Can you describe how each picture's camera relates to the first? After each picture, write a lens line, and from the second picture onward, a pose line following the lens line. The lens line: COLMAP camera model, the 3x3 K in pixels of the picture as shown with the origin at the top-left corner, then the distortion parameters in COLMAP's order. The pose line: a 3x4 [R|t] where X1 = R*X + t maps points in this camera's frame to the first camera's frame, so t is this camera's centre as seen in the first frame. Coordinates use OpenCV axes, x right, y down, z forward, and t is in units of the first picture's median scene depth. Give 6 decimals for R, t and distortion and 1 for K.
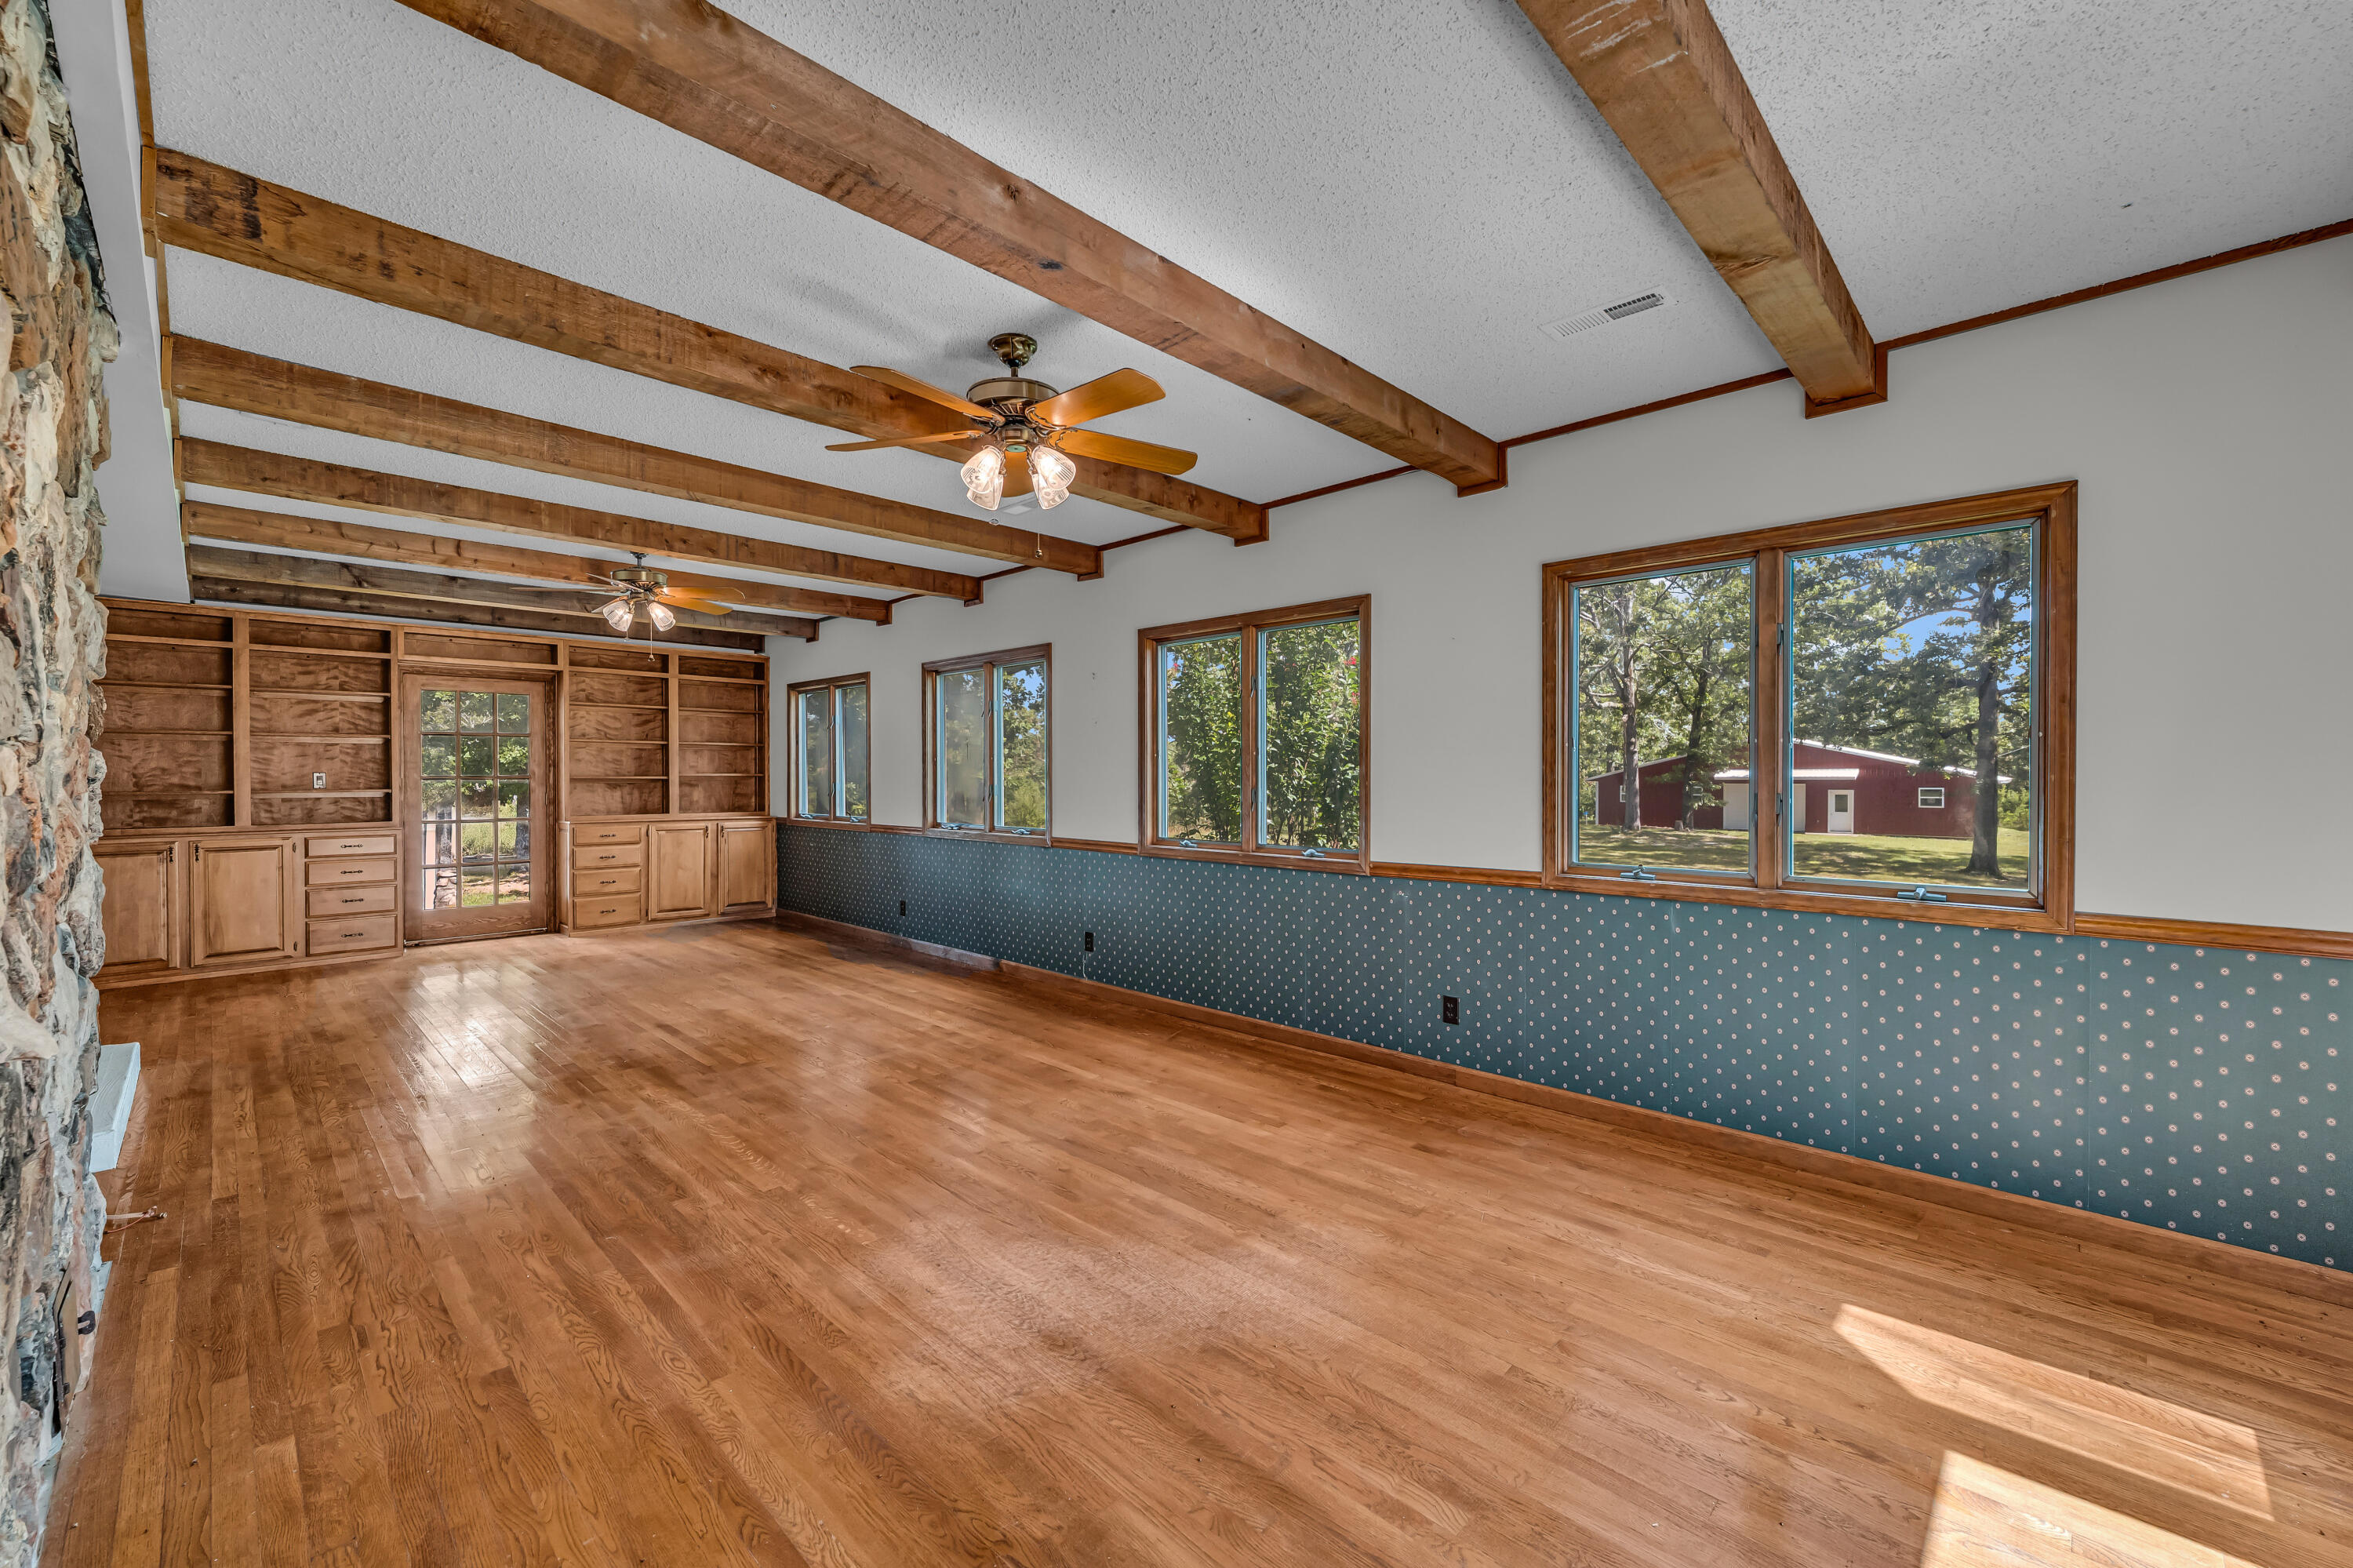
lens RADIAL K [[937.0, 0, 1181.7], [0, 937.0, 788.0], [0, 0, 1]] dist [-0.001066, -0.000161]
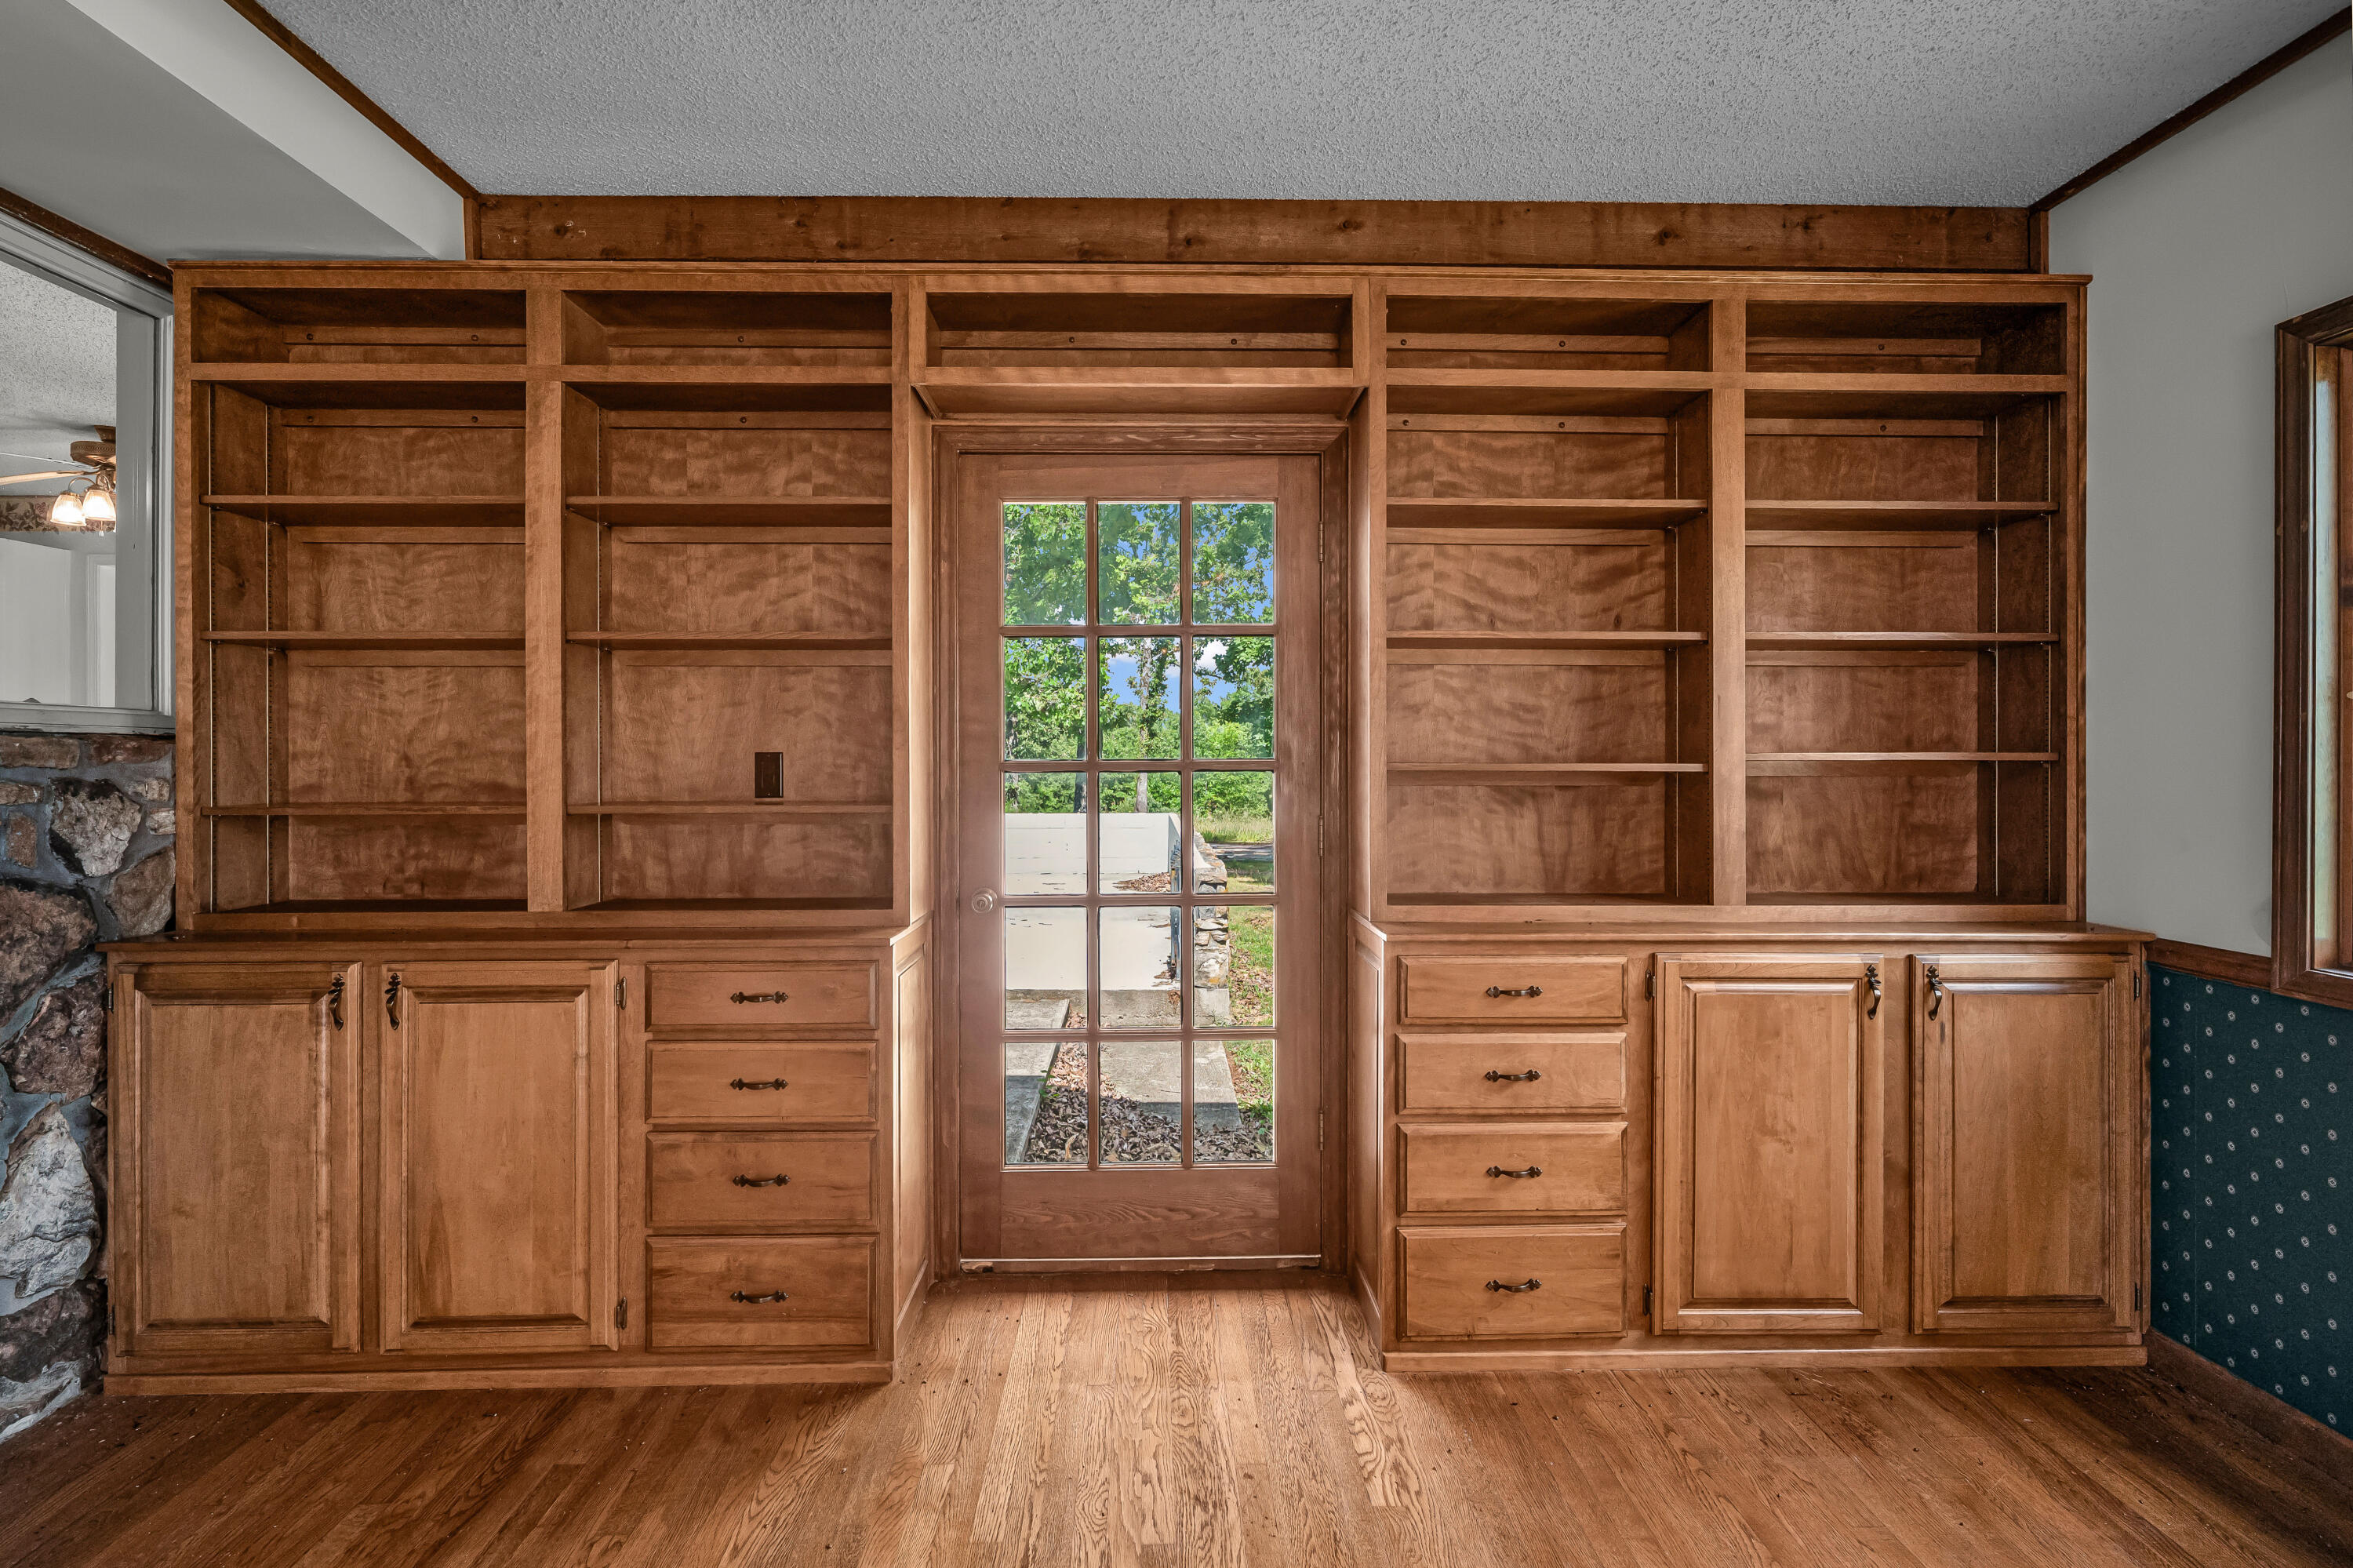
lens RADIAL K [[1016.7, 0, 1170.3], [0, 1016.7, 765.2], [0, 0, 1]] dist [0.012420, 0.000601]
pose [[0.707723, 0.000042, -0.706490, -0.468889], [-0.008249, 0.999932, -0.008204, -0.008265], [0.706442, 0.011634, 0.707676, 0.715375]]
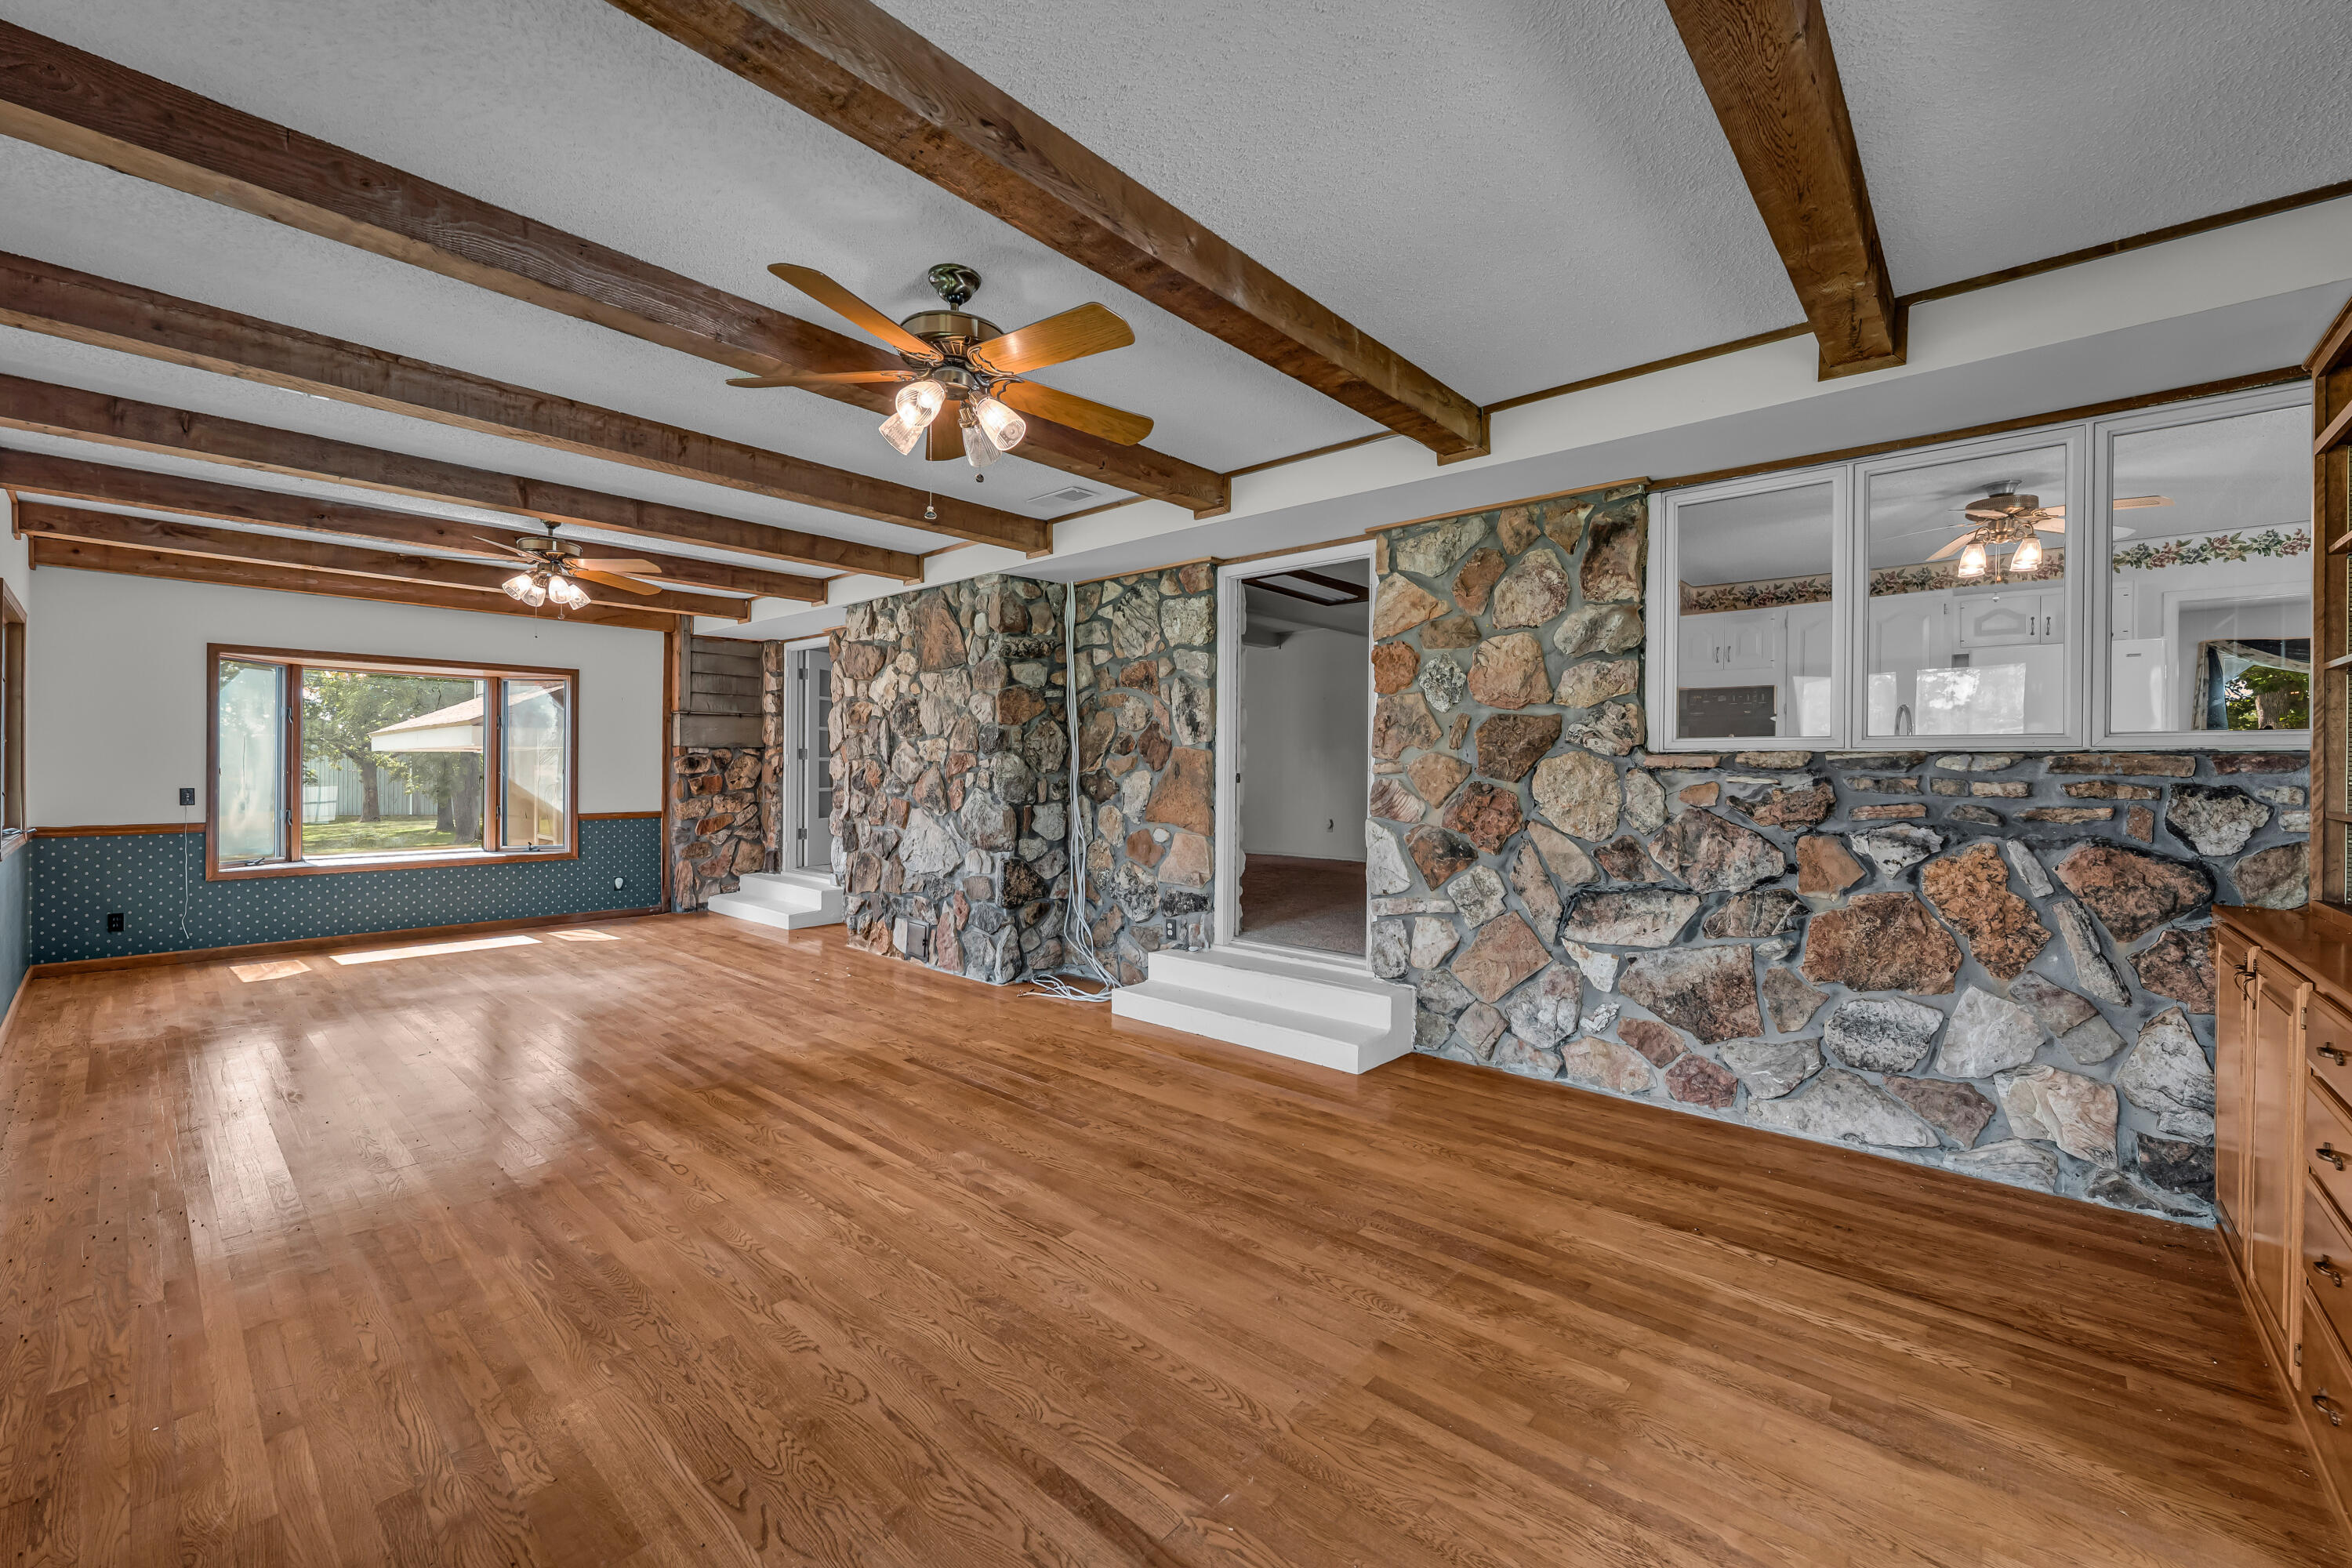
lens RADIAL K [[944.9, 0, 1172.0], [0, 944.9, 774.9], [0, 0, 1]] dist [-0.000095, -0.000011]
pose [[-0.999021, -0.011728, -0.042661, -0.469558], [-0.012513, 0.999757, 0.018169, -0.009730], [0.042437, 0.018685, -0.998924, 1.042503]]
